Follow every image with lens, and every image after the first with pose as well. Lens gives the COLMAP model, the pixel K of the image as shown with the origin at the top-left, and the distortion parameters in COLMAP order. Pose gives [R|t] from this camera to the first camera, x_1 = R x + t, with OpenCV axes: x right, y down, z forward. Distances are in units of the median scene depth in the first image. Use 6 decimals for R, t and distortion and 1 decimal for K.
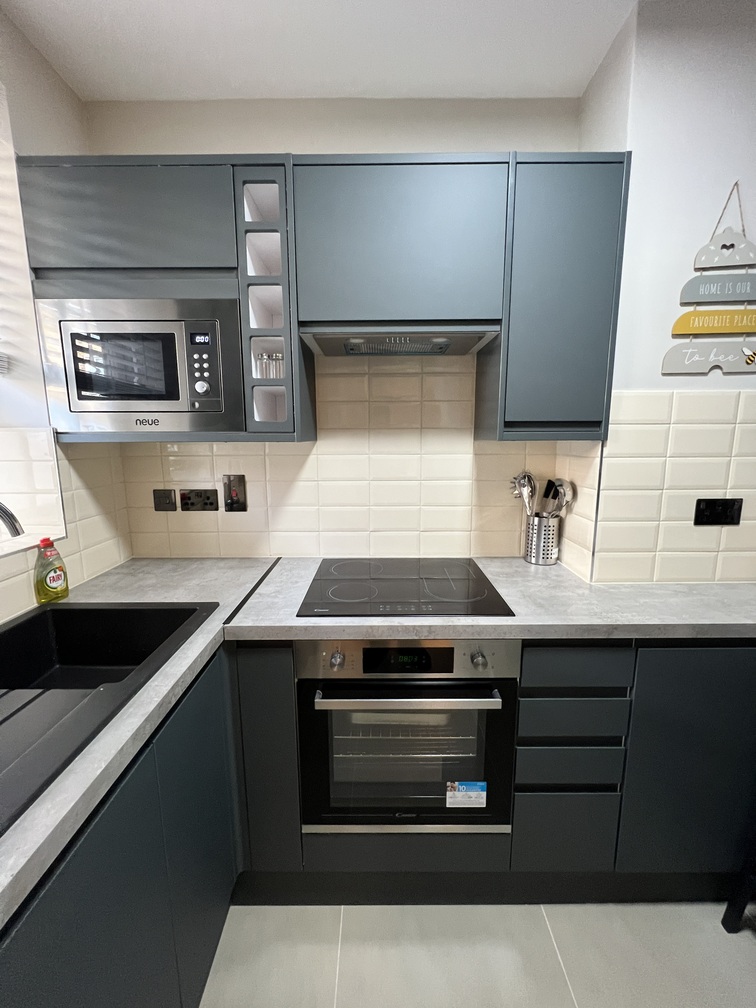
lens RADIAL K [[404.8, 0, 375.0], [0, 404.8, 502.0], [0, 0, 1]] dist [-0.002078, -0.000241]
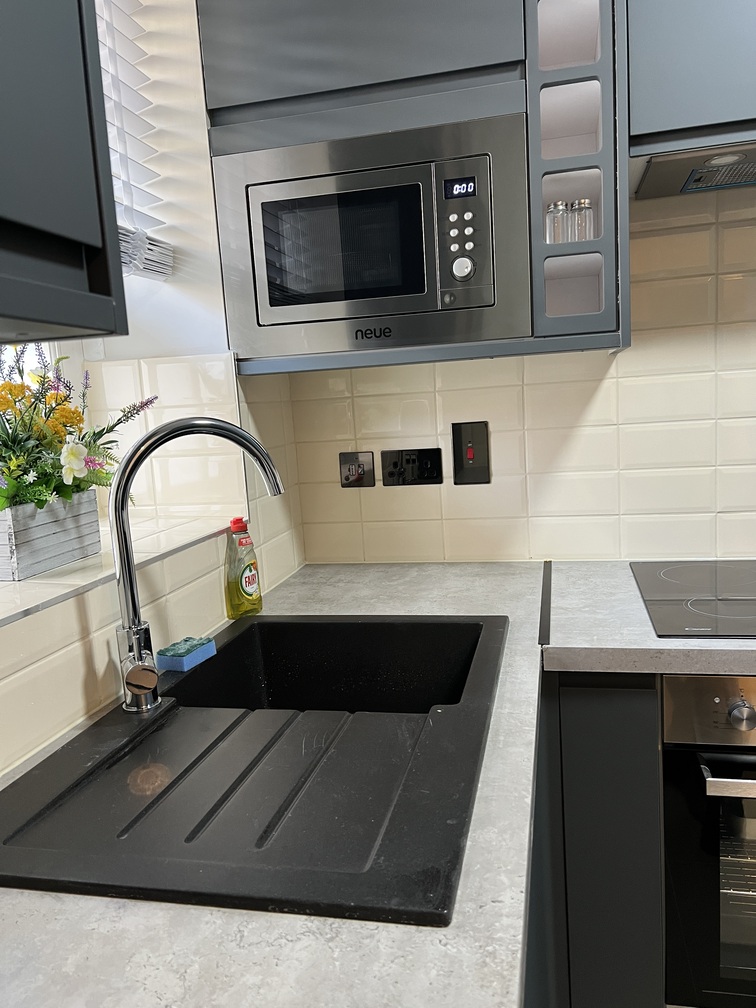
lens RADIAL K [[754.2, 0, 376.6], [0, 754.2, 505.4], [0, 0, 1]] dist [0.061769, -0.068258]
pose [[0.975188, -0.029156, -0.219450, -0.312674], [0.025976, 0.999512, -0.017360, 0.092678], [0.219849, 0.011229, 0.975469, -0.146054]]
